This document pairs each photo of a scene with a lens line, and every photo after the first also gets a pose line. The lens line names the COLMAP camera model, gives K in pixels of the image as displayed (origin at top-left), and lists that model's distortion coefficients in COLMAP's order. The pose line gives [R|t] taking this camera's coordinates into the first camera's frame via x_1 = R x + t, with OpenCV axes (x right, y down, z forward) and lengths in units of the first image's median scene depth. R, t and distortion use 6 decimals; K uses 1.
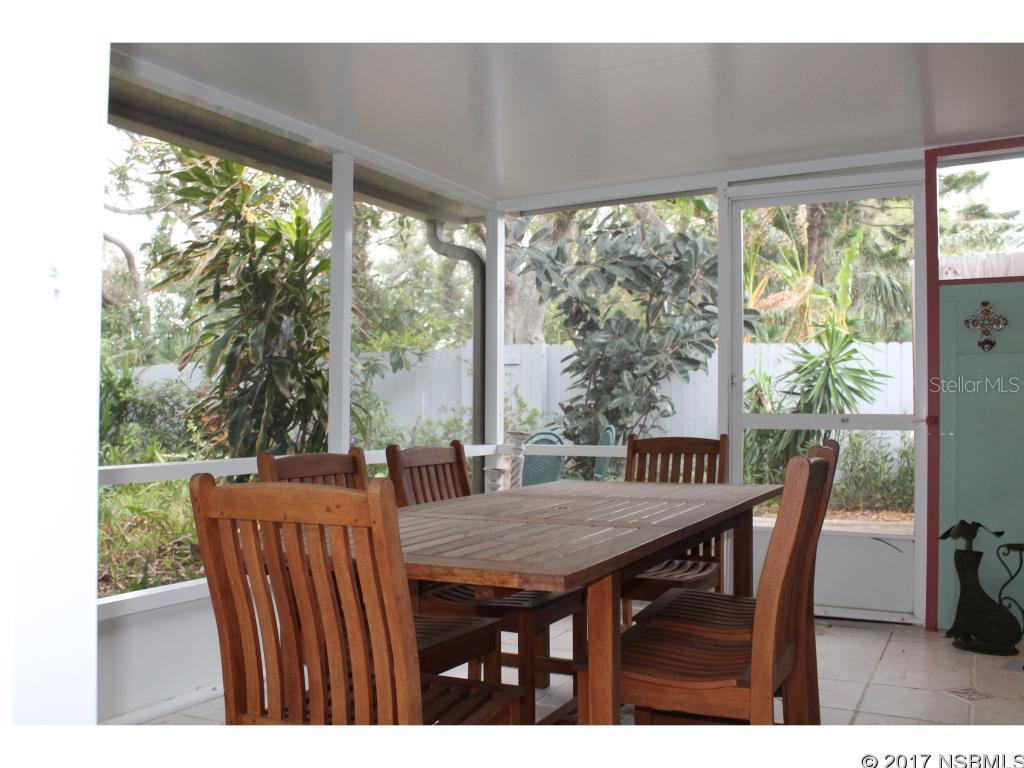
lens RADIAL K [[934.9, 0, 512.0], [0, 934.9, 384.0], [0, 0, 1]] dist [-0.166550, 0.182749]
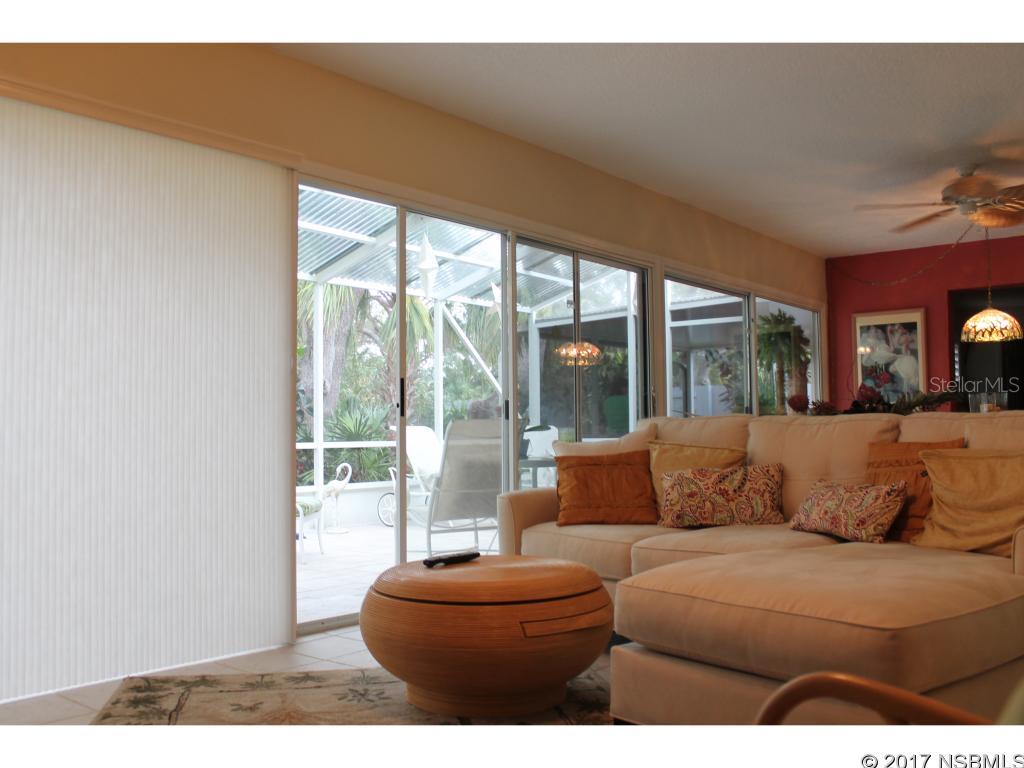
lens RADIAL K [[934.9, 0, 512.0], [0, 934.9, 384.0], [0, 0, 1]] dist [-0.166550, 0.182749]
pose [[0.983712, -0.015521, -0.179082, -0.026127], [0.011942, 0.999707, -0.021045, -0.016959], [0.179357, 0.018564, 0.983609, -1.040509]]
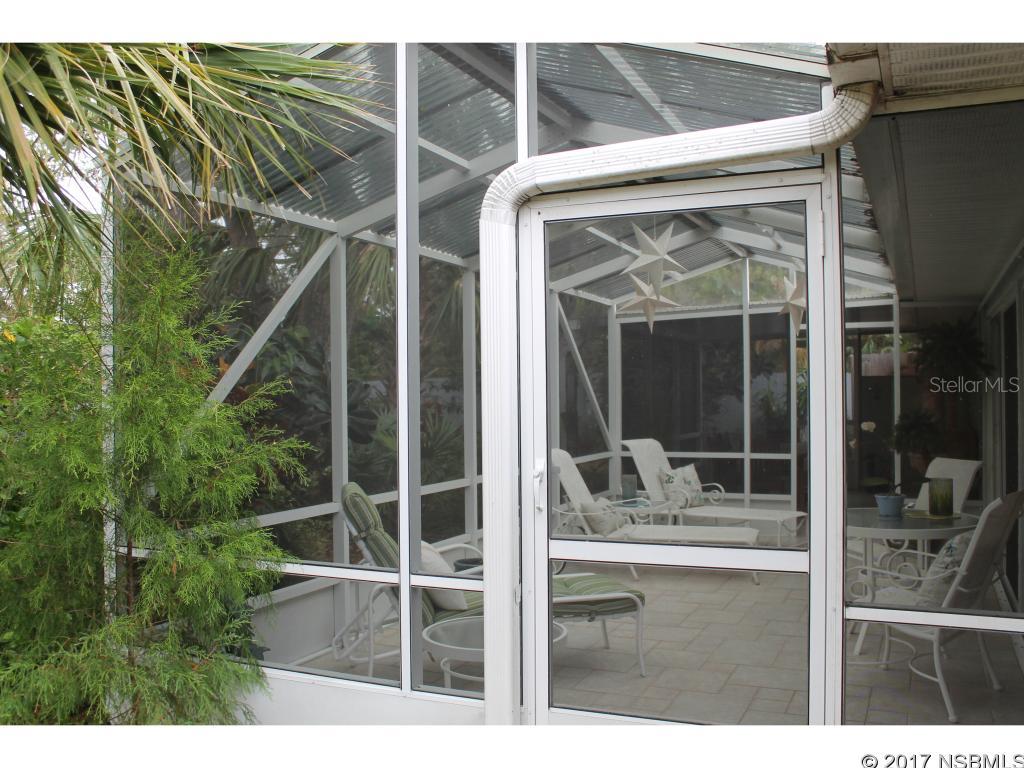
lens RADIAL K [[934.9, 0, 512.0], [0, 934.9, 384.0], [0, 0, 1]] dist [-0.166550, 0.182749]
pose [[0.996893, -0.006083, 0.078531, -0.413776], [0.004646, 0.999819, 0.018471, -0.066830], [-0.078629, -0.018049, 0.996741, -0.872900]]
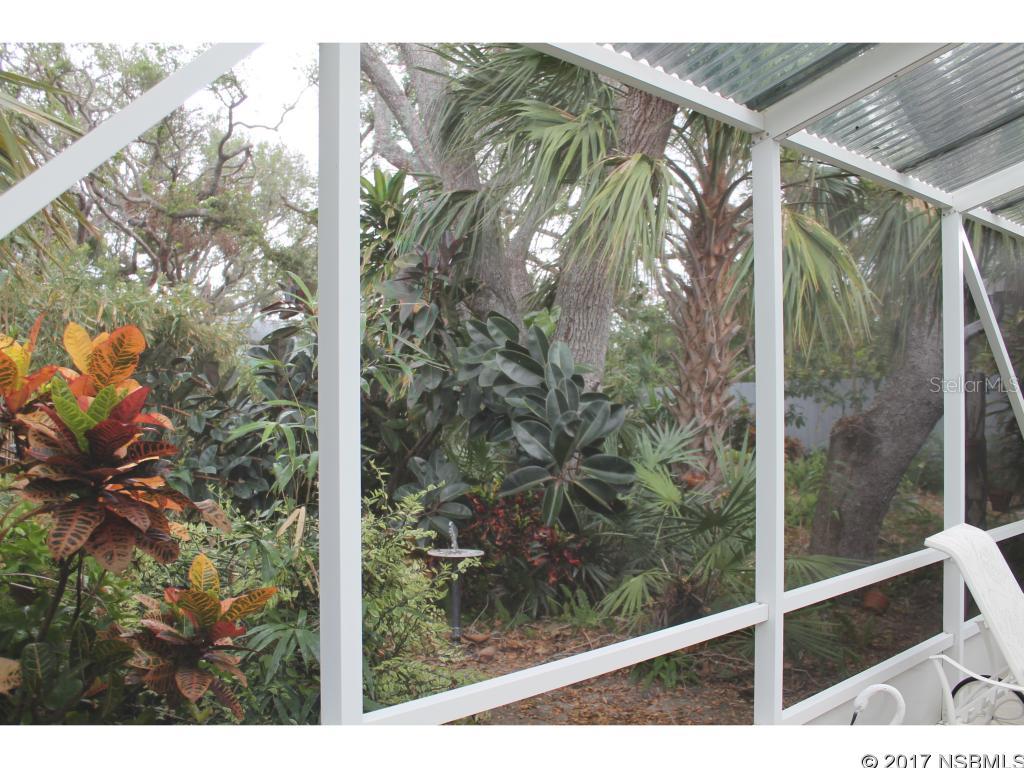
lens RADIAL K [[934.9, 0, 512.0], [0, 934.9, 384.0], [0, 0, 1]] dist [-0.166550, 0.182749]
pose [[0.955871, -0.003086, -0.293771, -0.381714], [0.006831, 0.999908, 0.011721, -0.060371], [0.293708, -0.013211, 0.955804, -0.478631]]
